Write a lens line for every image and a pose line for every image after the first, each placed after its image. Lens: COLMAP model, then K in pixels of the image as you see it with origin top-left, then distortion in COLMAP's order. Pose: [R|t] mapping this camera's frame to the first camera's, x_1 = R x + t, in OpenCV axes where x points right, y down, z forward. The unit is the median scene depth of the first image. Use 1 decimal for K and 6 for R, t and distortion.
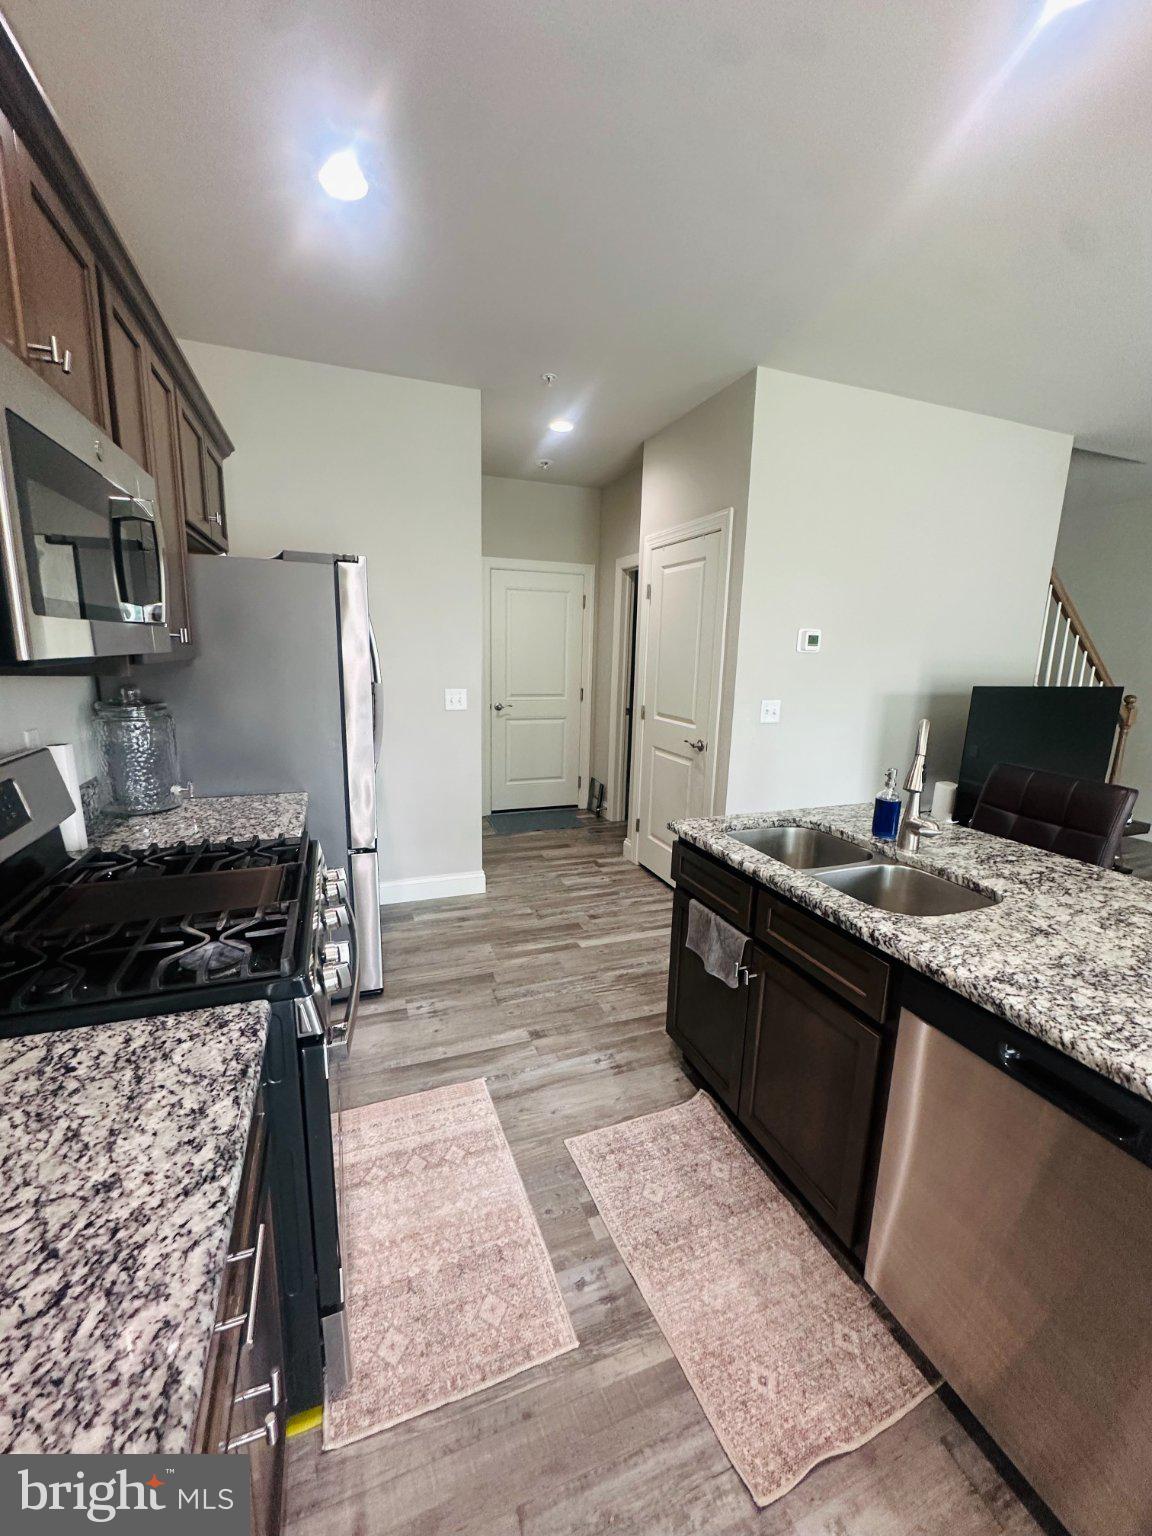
lens RADIAL K [[615.7, 0, 573.4], [0, 615.7, 767.3], [0, 0, 1]] dist [-0.003886, 0.000507]
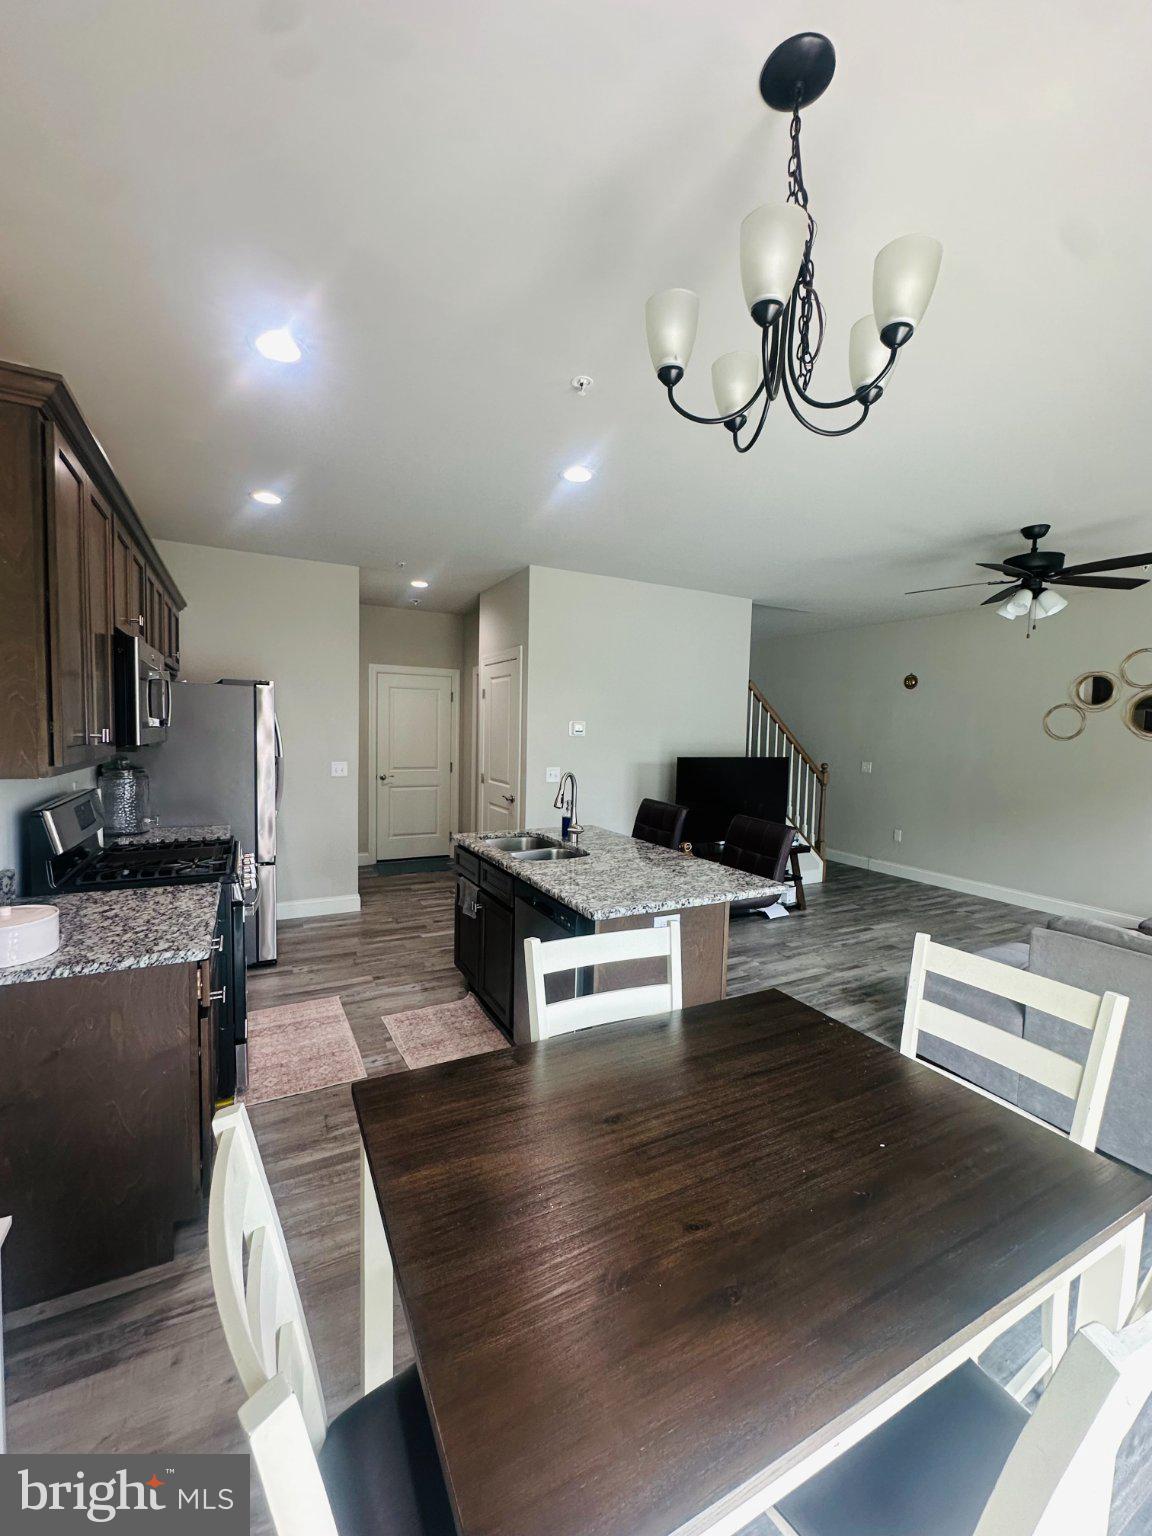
lens RADIAL K [[615.7, 0, 573.4], [0, 615.7, 767.3], [0, 0, 1]] dist [-0.003886, 0.000507]
pose [[0.992311, -0.008973, 0.123444, 0.221962], [0.024438, 0.991938, -0.124342, 0.098212], [-0.121333, 0.126403, 0.984531, -0.607354]]
